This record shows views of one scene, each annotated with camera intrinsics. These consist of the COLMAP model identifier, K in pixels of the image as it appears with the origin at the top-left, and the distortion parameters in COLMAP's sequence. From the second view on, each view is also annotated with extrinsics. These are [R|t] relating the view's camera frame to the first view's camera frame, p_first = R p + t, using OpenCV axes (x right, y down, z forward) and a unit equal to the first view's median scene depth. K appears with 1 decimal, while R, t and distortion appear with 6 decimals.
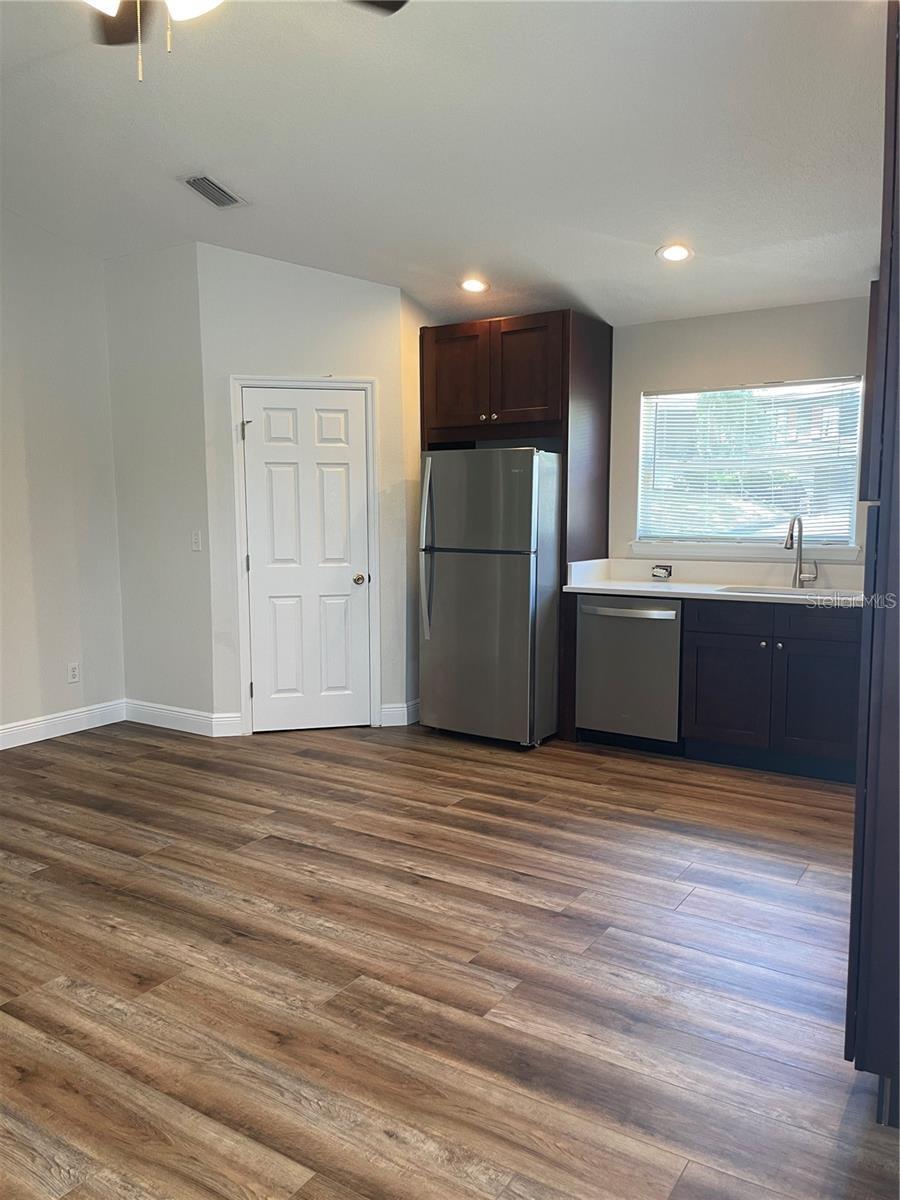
lens RADIAL K [[909.3, 0, 449.5], [0, 909.3, 633.8], [0, 0, 1]] dist [0.079387, -0.107535]
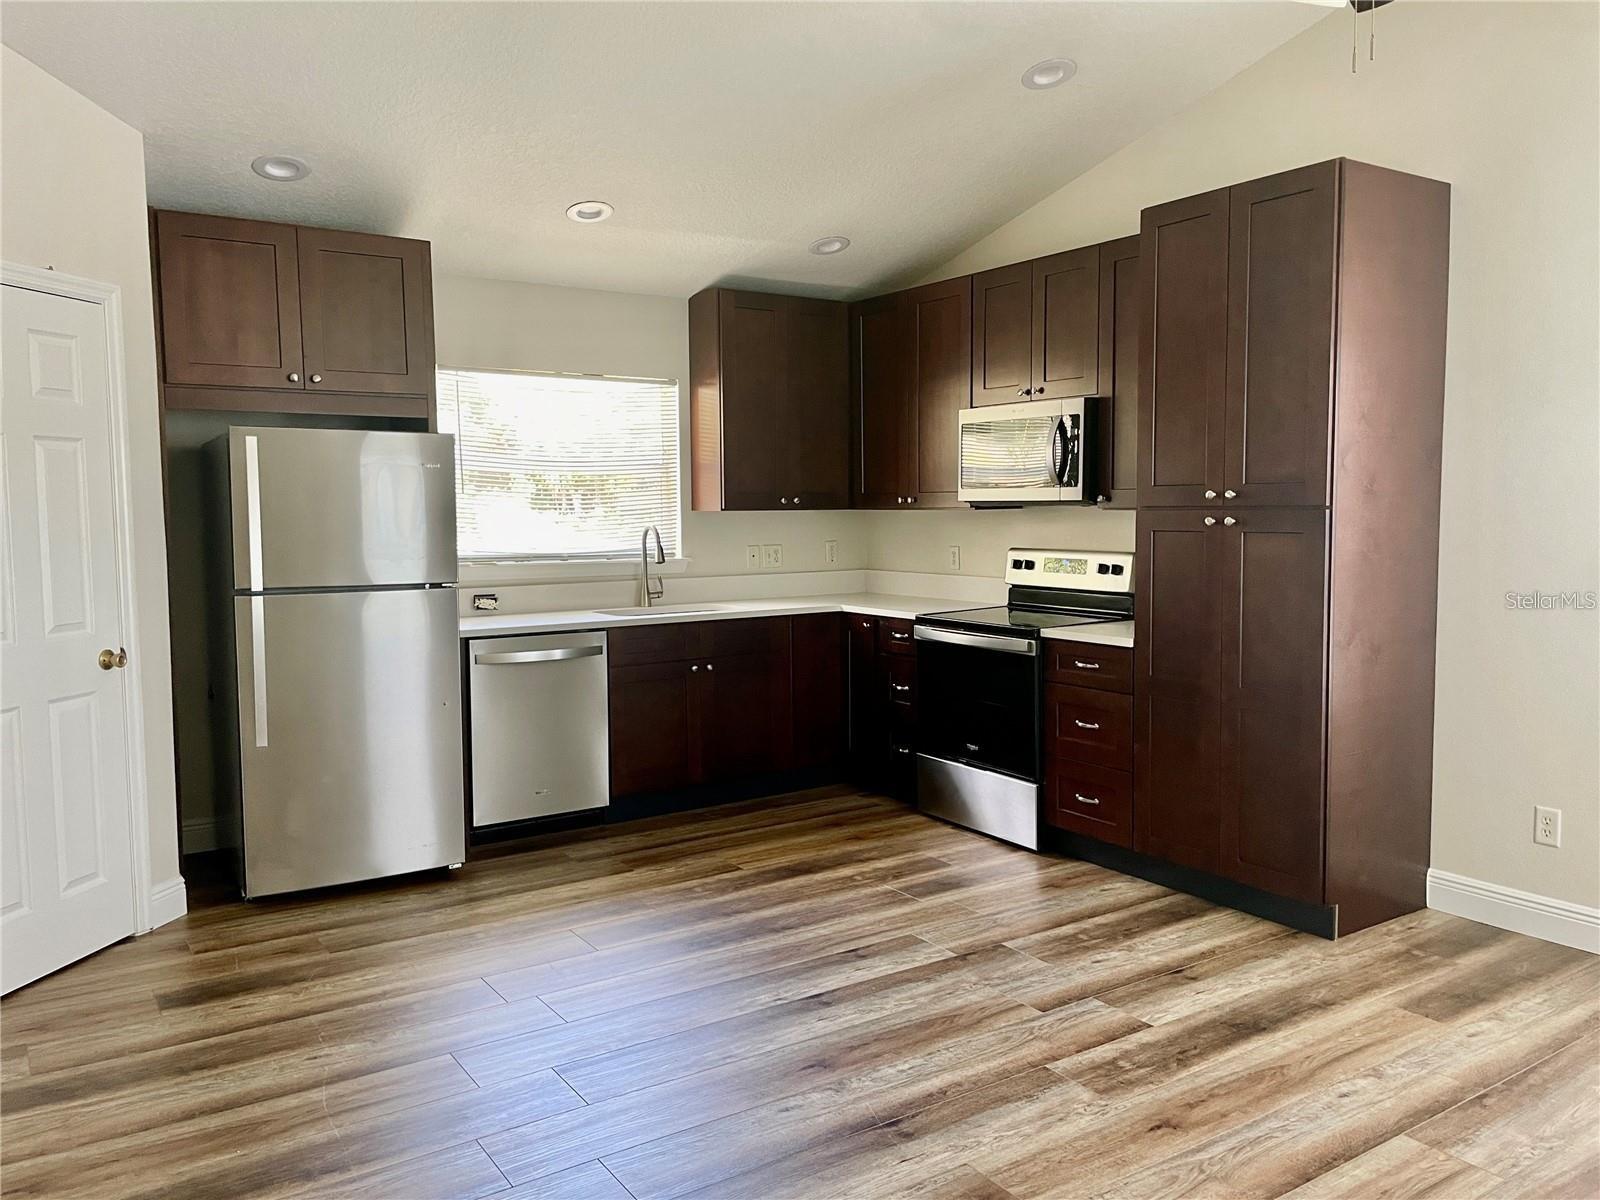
lens RADIAL K [[1212.4, 0, 809.3], [0, 1212.4, 596.0], [0, 0, 1]] dist [0.079387, -0.107535]
pose [[0.395598, -0.070664, 0.915701, -0.798031], [0.139072, 0.990148, 0.016328, -0.070731], [-0.907833, 0.120889, 0.401528, 0.466752]]
